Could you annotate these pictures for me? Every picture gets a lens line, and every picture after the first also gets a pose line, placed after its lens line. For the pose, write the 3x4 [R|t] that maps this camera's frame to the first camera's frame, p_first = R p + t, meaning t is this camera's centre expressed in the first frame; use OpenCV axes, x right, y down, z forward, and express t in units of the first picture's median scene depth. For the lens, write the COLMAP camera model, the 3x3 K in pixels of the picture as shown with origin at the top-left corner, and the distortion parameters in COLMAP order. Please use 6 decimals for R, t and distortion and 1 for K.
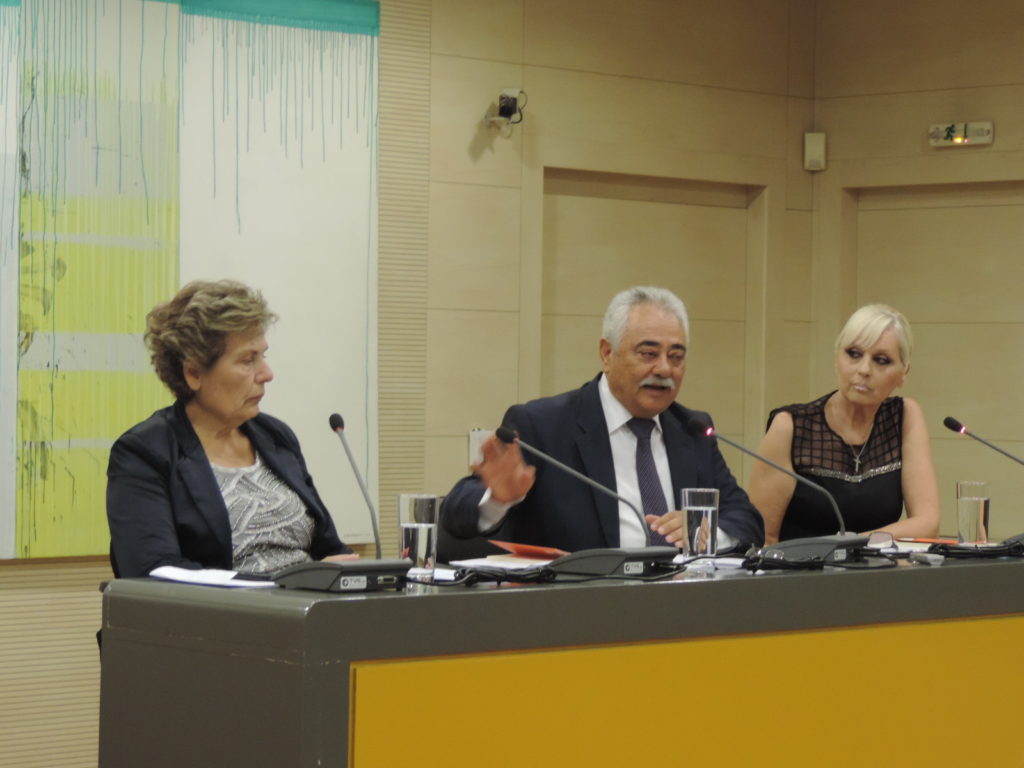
lens RADIAL K [[3042.8, 0, 512.4], [0, 3042.8, 388.6], [0, 0, 1]] dist [0.232817, 0.000000]
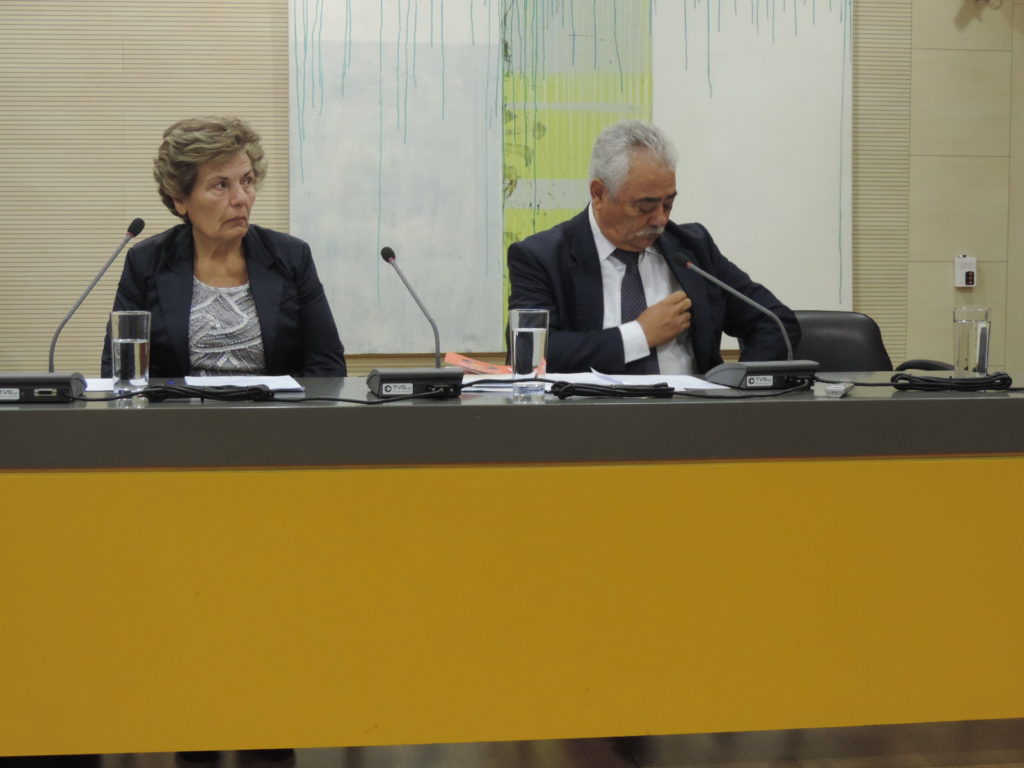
lens RADIAL K [[1680.9, 0, 511.0], [0, 1680.9, 378.6], [0, 0, 1]] dist [-0.092531, 0.000000]
pose [[0.800737, 0.041774, -0.597558, 0.273787], [0.006757, 0.996872, 0.078744, 0.009737], [0.598979, -0.067091, 0.797950, 0.421072]]
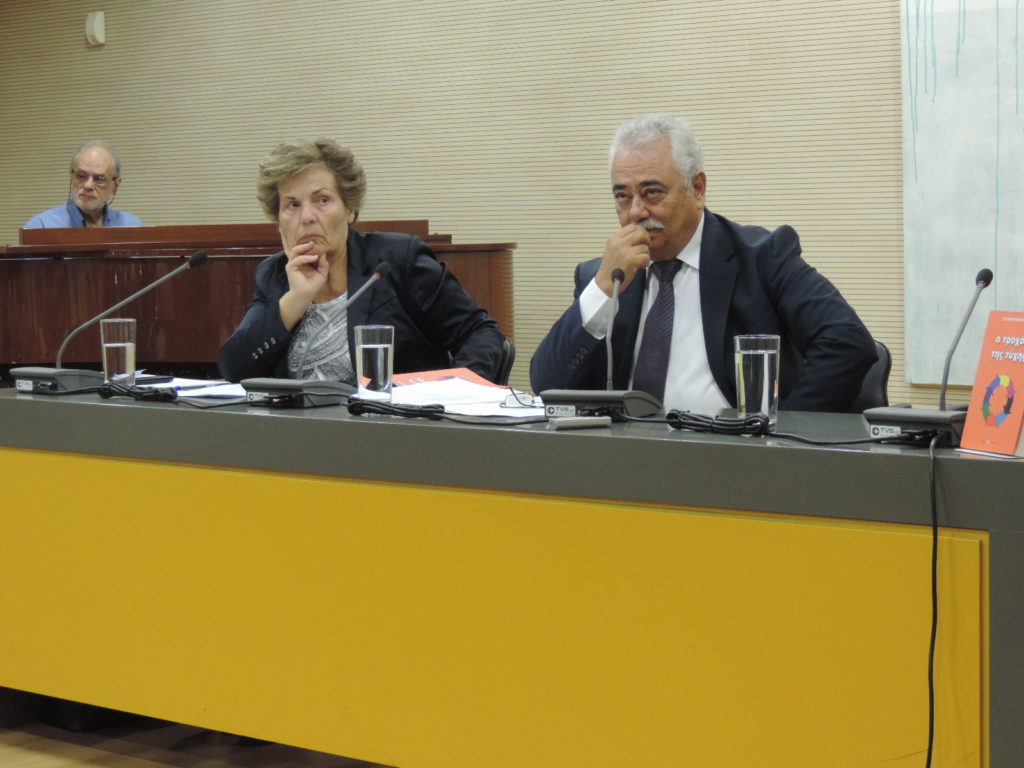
lens RADIAL K [[2242.3, 0, 515.8], [0, 2242.3, 381.5], [0, 0, 1]] dist [0.012288, 0.000000]
pose [[0.092545, 0.053006, -0.994297, 0.568686], [0.009557, 0.998489, 0.054119, 0.009207], [0.995663, -0.014511, 0.091898, 0.719965]]
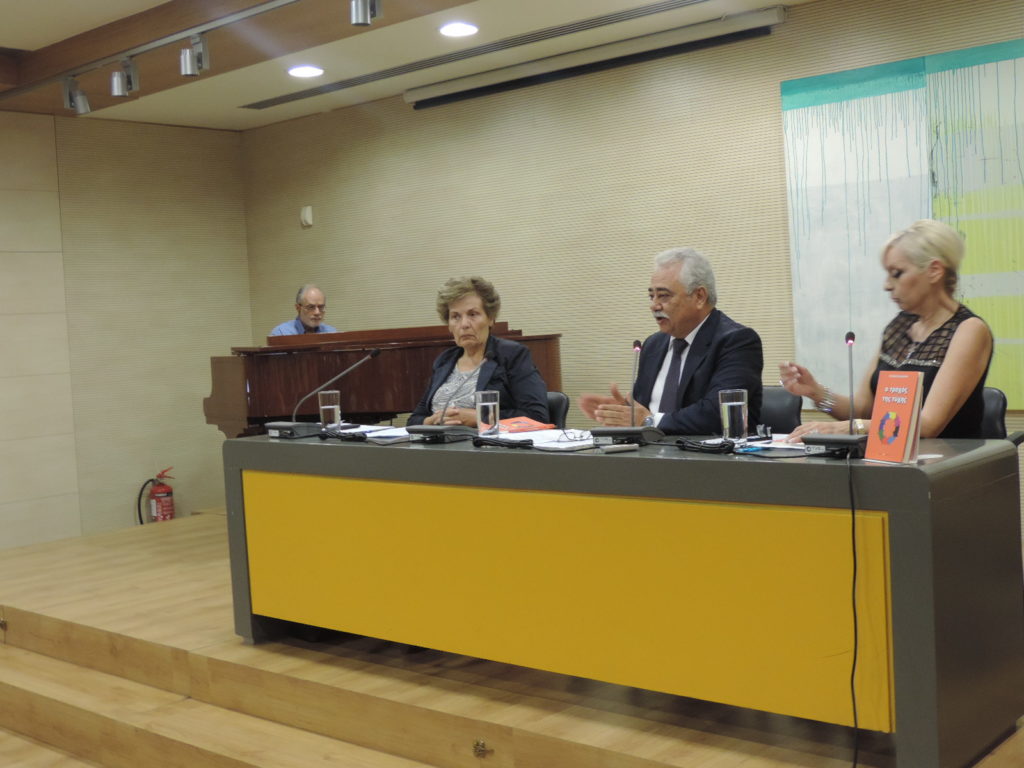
lens RADIAL K [[1276.2, 0, 512.2], [0, 1276.2, 382.8], [0, 0, 1]] dist [-0.049804, 0.000000]
pose [[0.067009, 0.030648, -0.997282, 0.527744], [0.046909, 0.998326, 0.033831, 0.005131], [0.996649, -0.049048, 0.065459, 0.713459]]
